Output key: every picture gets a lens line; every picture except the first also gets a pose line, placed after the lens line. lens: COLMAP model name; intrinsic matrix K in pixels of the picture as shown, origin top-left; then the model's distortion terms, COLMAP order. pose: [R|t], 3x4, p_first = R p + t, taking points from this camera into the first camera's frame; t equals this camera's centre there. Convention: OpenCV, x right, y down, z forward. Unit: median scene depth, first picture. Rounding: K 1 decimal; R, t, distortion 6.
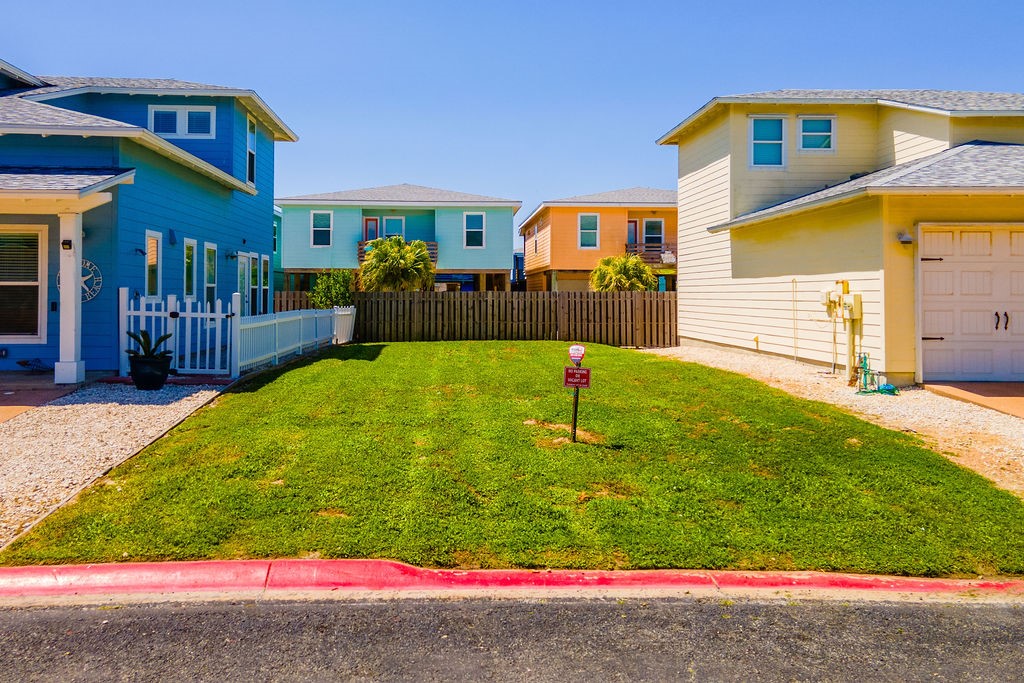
lens RADIAL K [[737.8, 0, 510.5], [0, 737.8, 299.4], [0, 0, 1]] dist [0.046373, 0.000184]
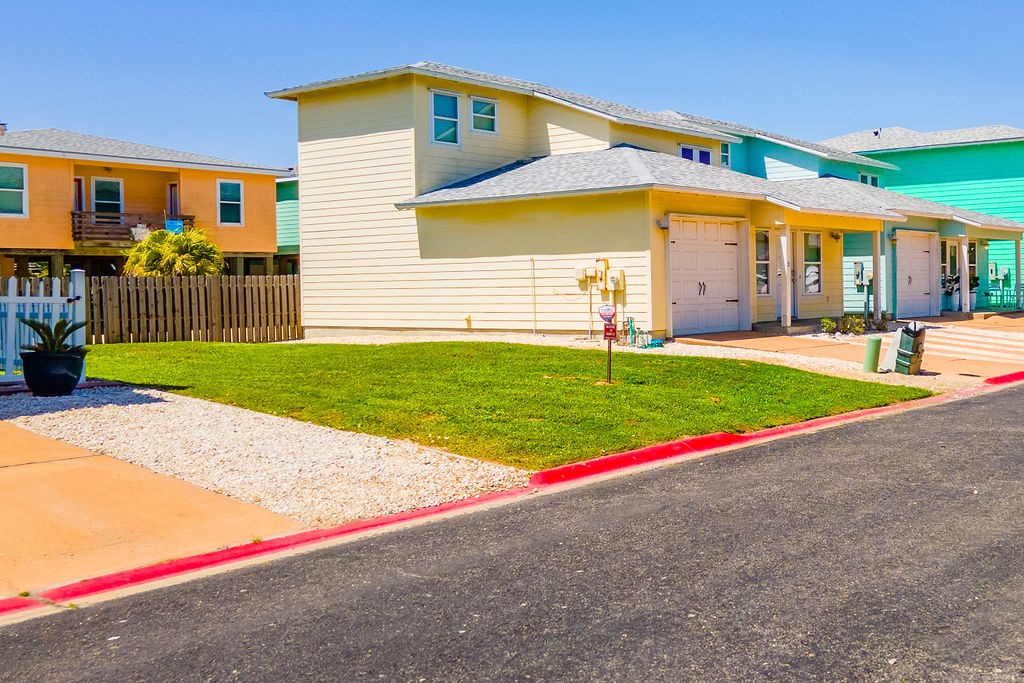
lens RADIAL K [[1165.1, 0, 512.0], [0, 1165.1, 341.5], [0, 0, 1]] dist [0.009659, 0.014337]
pose [[0.671427, -0.045352, 0.739681, -0.771015], [0.020995, 0.998889, 0.042187, 0.018844], [-0.740773, -0.012796, 0.671634, -0.102731]]
